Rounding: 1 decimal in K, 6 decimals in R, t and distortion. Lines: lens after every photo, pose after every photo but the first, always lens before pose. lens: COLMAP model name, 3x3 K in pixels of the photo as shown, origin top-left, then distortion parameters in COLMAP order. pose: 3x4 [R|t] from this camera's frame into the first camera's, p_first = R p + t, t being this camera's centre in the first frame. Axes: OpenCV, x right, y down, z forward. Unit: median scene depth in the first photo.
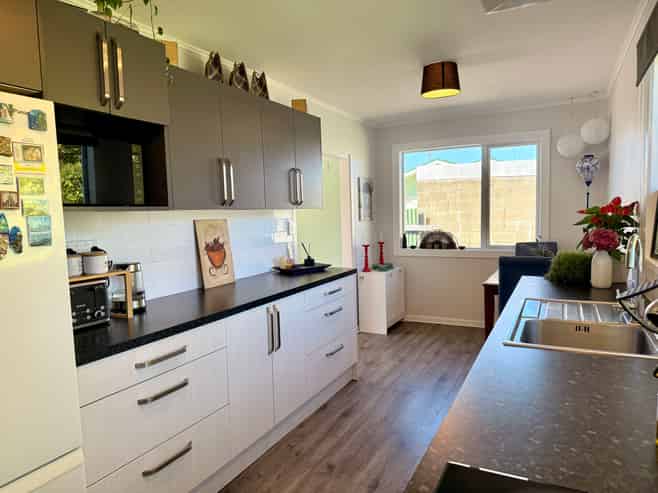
lens RADIAL K [[478.0, 0, 330.5], [0, 478.0, 248.5], [0, 0, 1]] dist [0.049104, -0.007337]
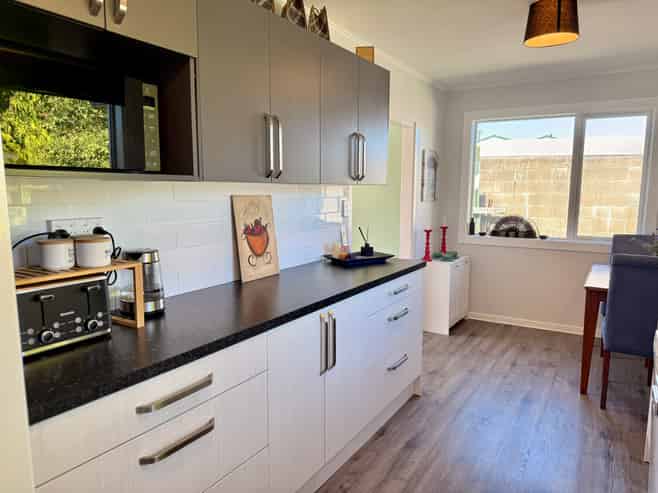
lens RADIAL K [[478.0, 0, 330.5], [0, 478.0, 248.5], [0, 0, 1]] dist [0.049104, -0.007337]
pose [[0.996017, 0.042461, -0.078408, -0.051116], [-0.038663, 0.998033, 0.049344, -0.015715], [0.080349, -0.046116, 0.995699, 0.204569]]
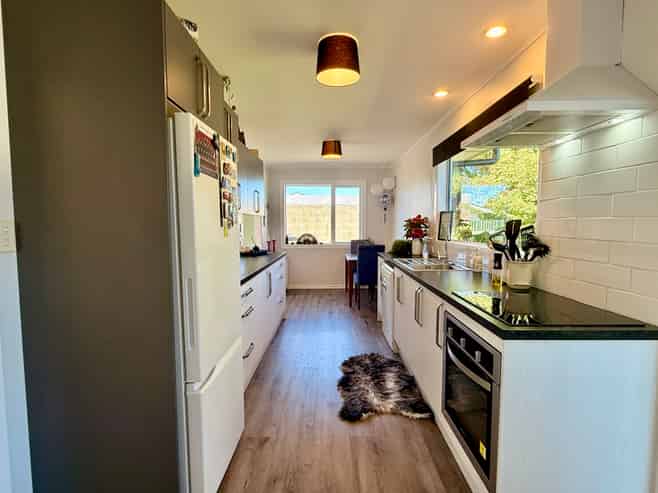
lens RADIAL K [[333.3, 0, 327.3], [0, 333.3, 245.0], [0, 0, 1]] dist [-0.000149, -0.000008]
pose [[0.897199, -0.001285, 0.441625, -0.387572], [0.013782, 0.999590, -0.025091, 0.055445], [-0.441412, 0.028598, 0.896849, -0.141646]]
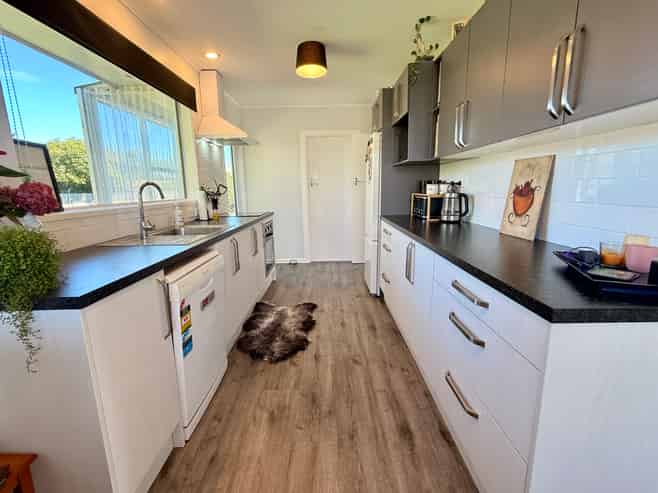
lens RADIAL K [[290.2, 0, 329.1], [0, 290.2, 246.0], [0, 0, 1]] dist [0.000302, 0.000025]
pose [[-0.891414, 0.130497, -0.433994, 0.292344], [0.004545, 0.960170, 0.279379, -0.053180], [0.453167, 0.247070, -0.856502, 1.253706]]
